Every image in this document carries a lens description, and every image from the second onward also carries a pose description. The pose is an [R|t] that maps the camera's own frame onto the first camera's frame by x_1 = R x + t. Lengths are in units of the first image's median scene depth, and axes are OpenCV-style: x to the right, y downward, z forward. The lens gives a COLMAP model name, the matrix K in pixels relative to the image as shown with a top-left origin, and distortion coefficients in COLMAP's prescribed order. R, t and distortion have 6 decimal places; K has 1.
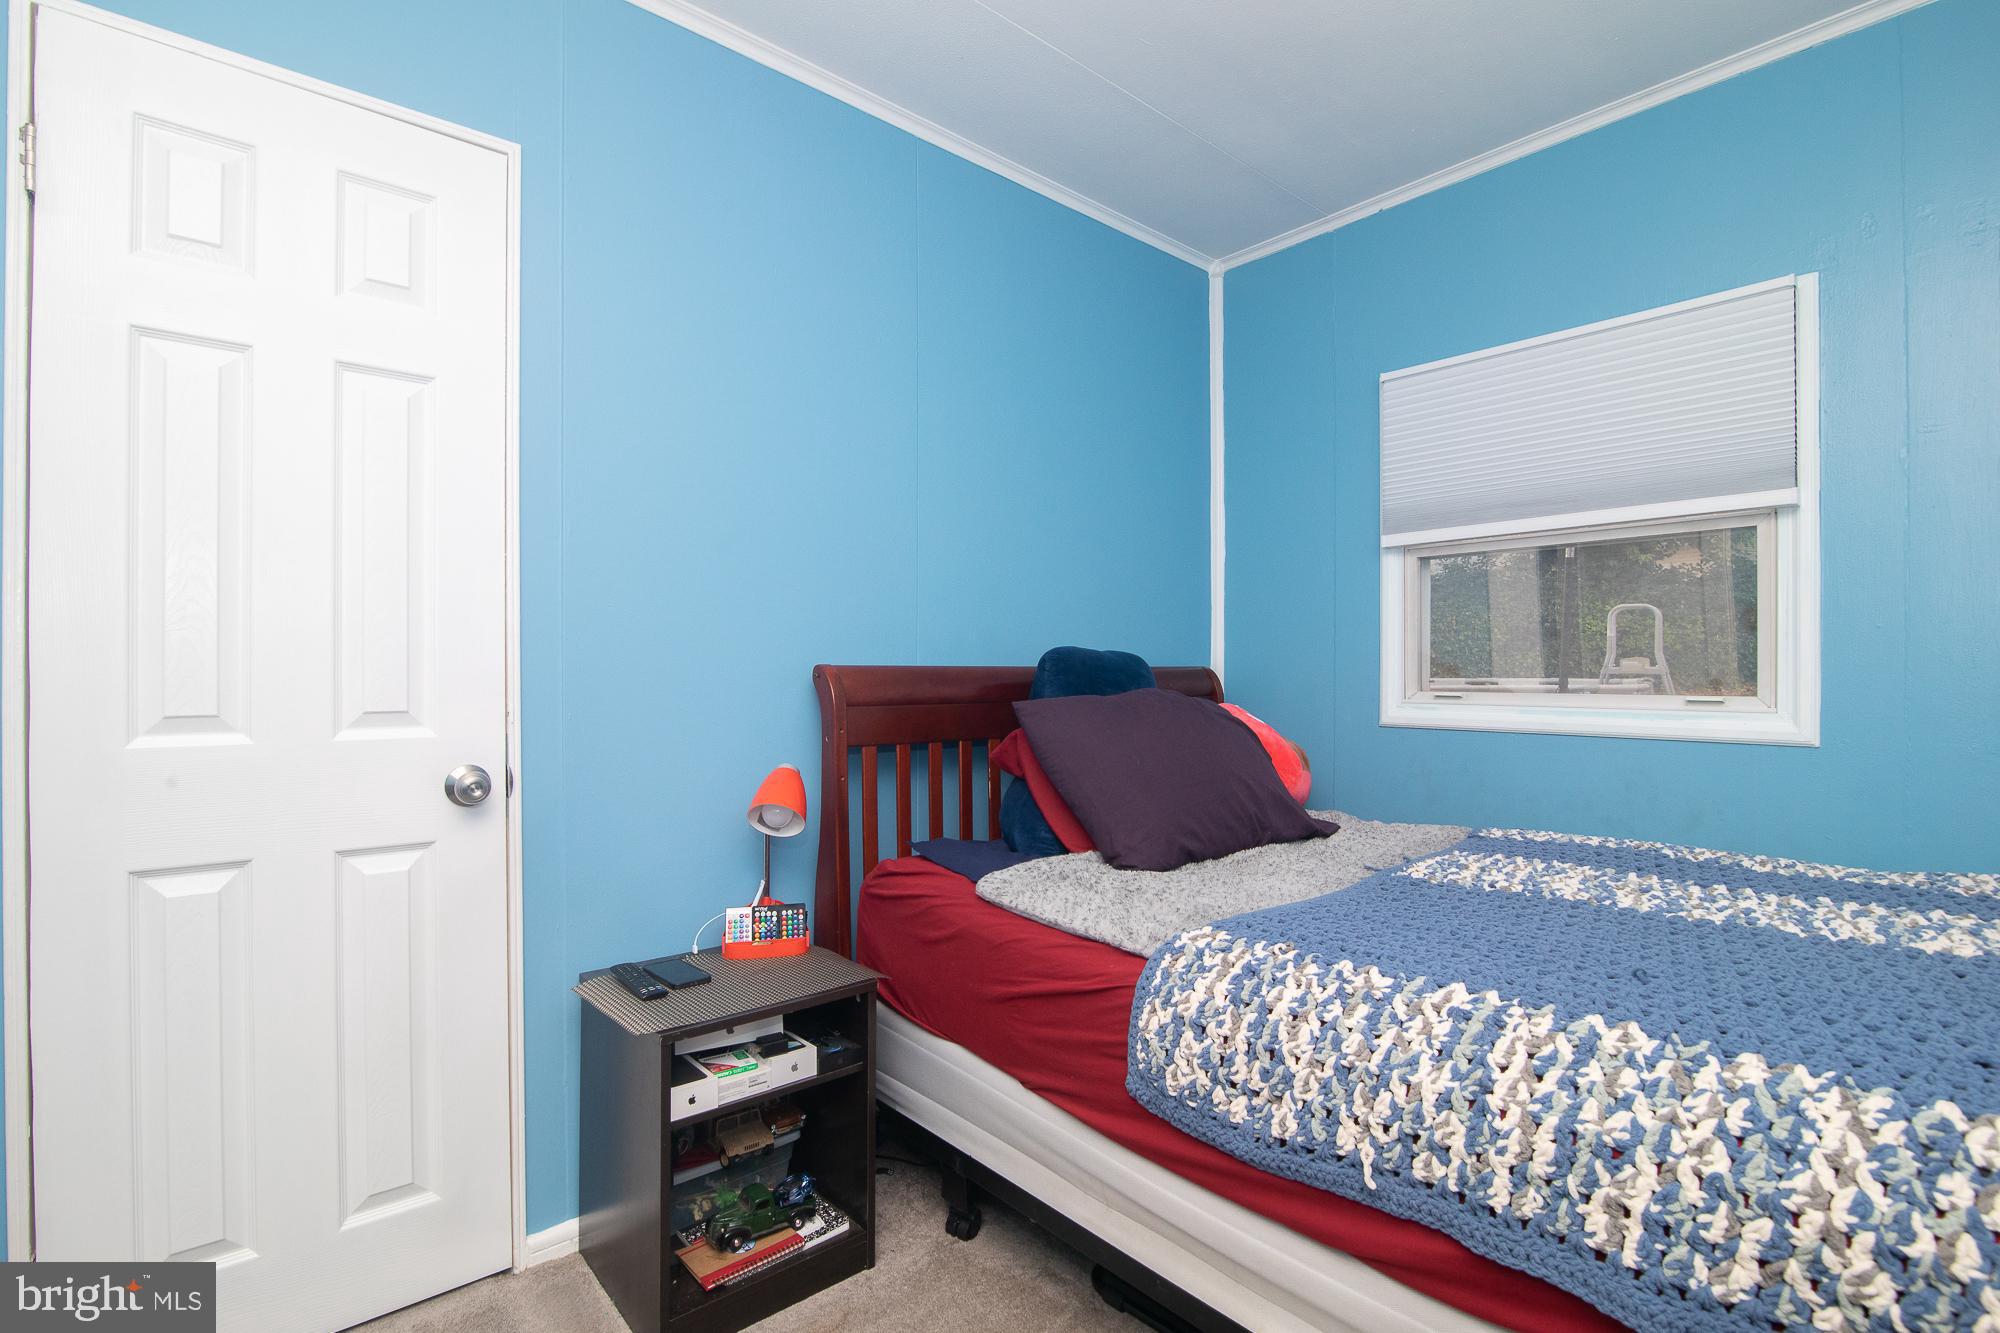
lens RADIAL K [[944.4, 0, 982.4], [0, 944.4, 662.7], [0, 0, 1]] dist [-0.015365, -0.000254]
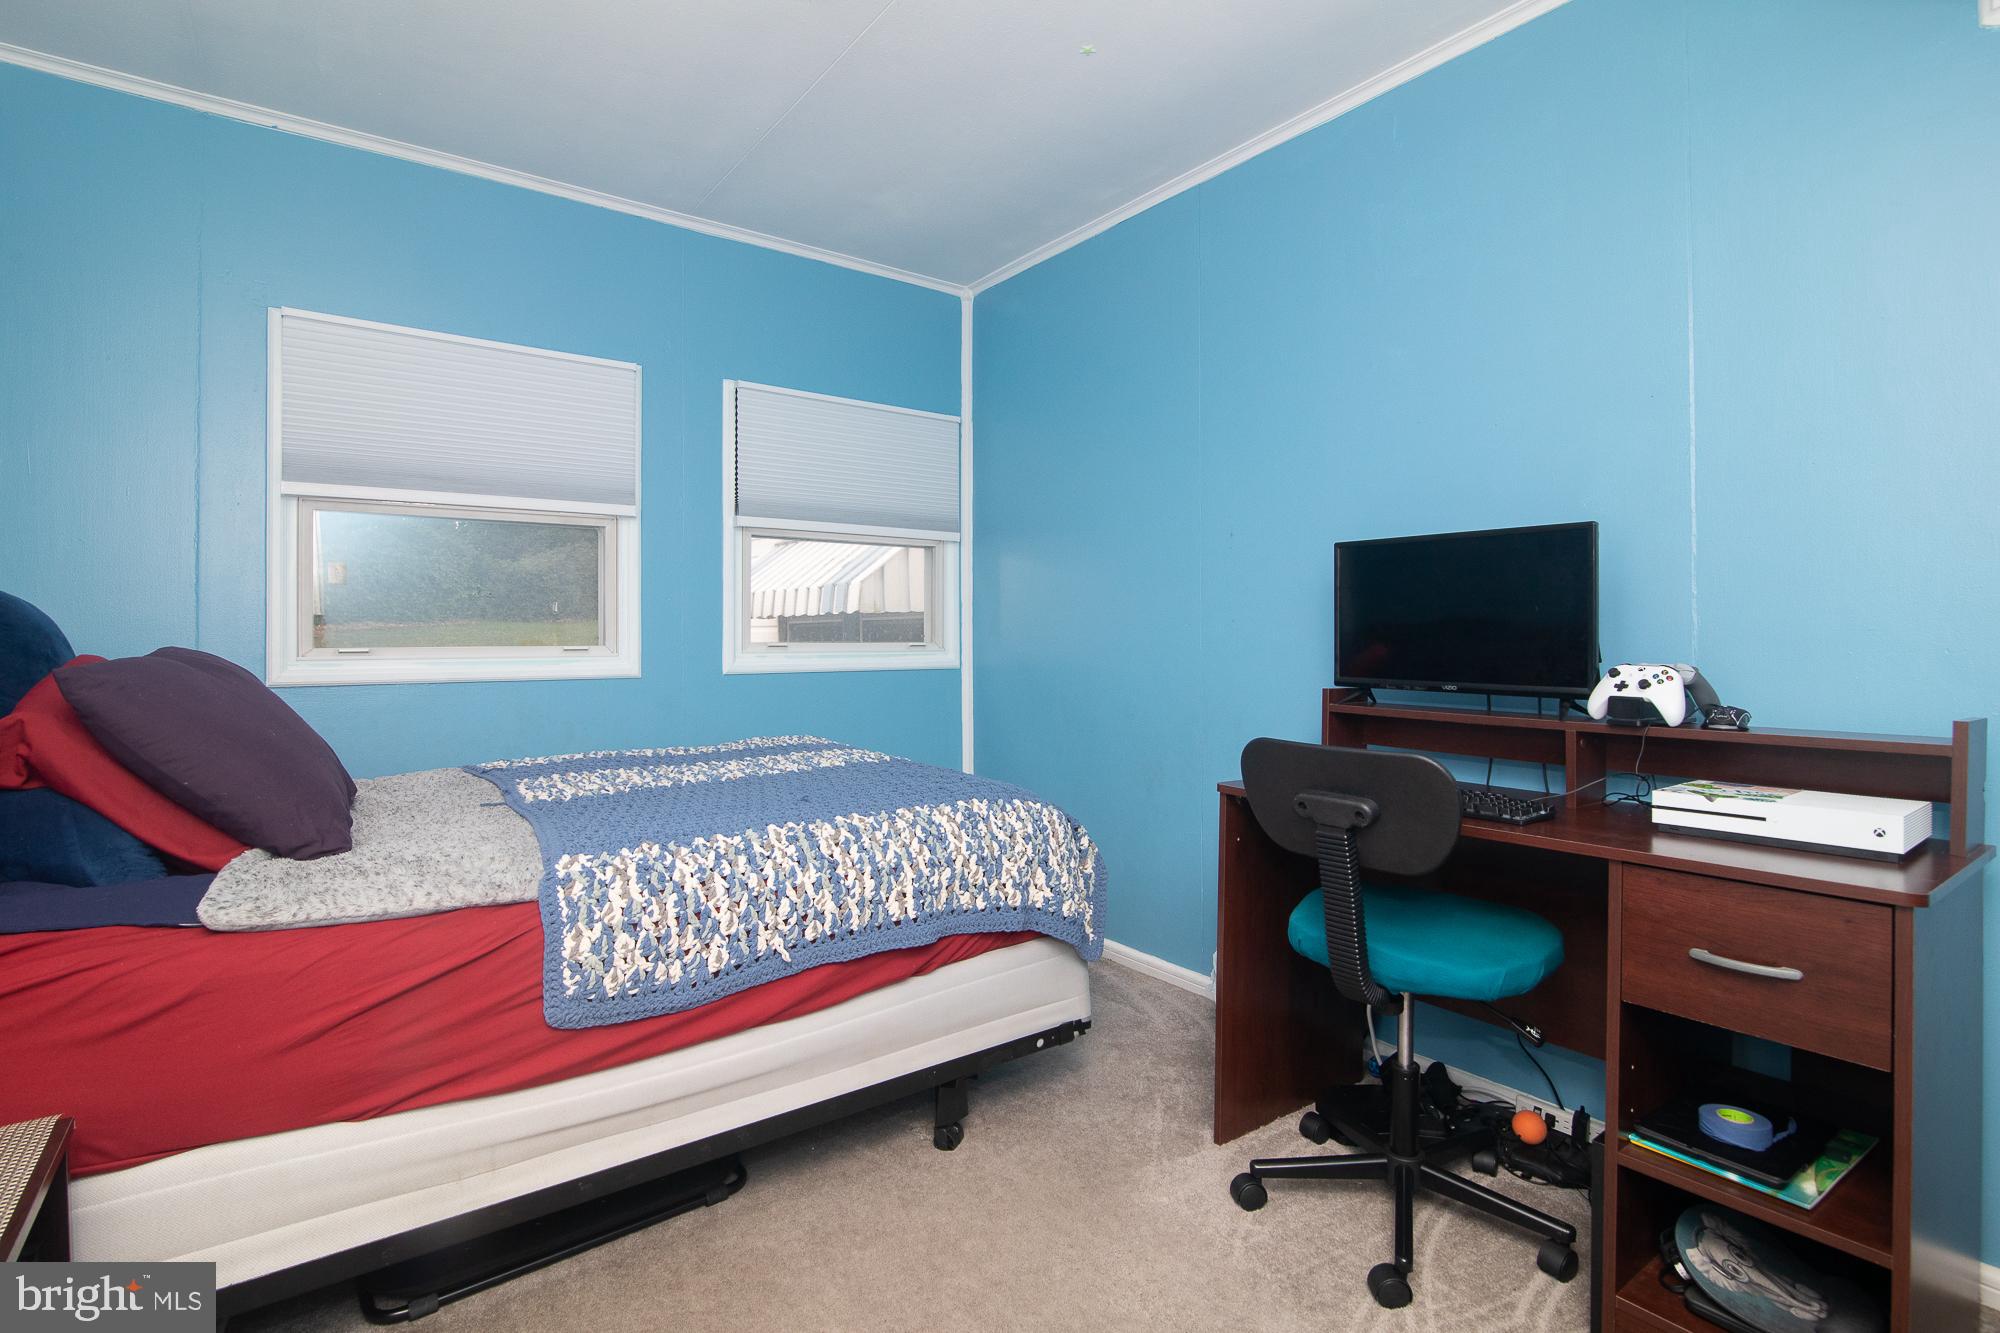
lens RADIAL K [[944.4, 0, 982.4], [0, 944.4, 662.7], [0, 0, 1]] dist [-0.015365, -0.000254]
pose [[0.081481, -0.033734, 0.996104, -0.975310], [-0.001656, 0.999421, 0.033982, 0.021482], [-0.996673, -0.004418, 0.081378, 0.516971]]
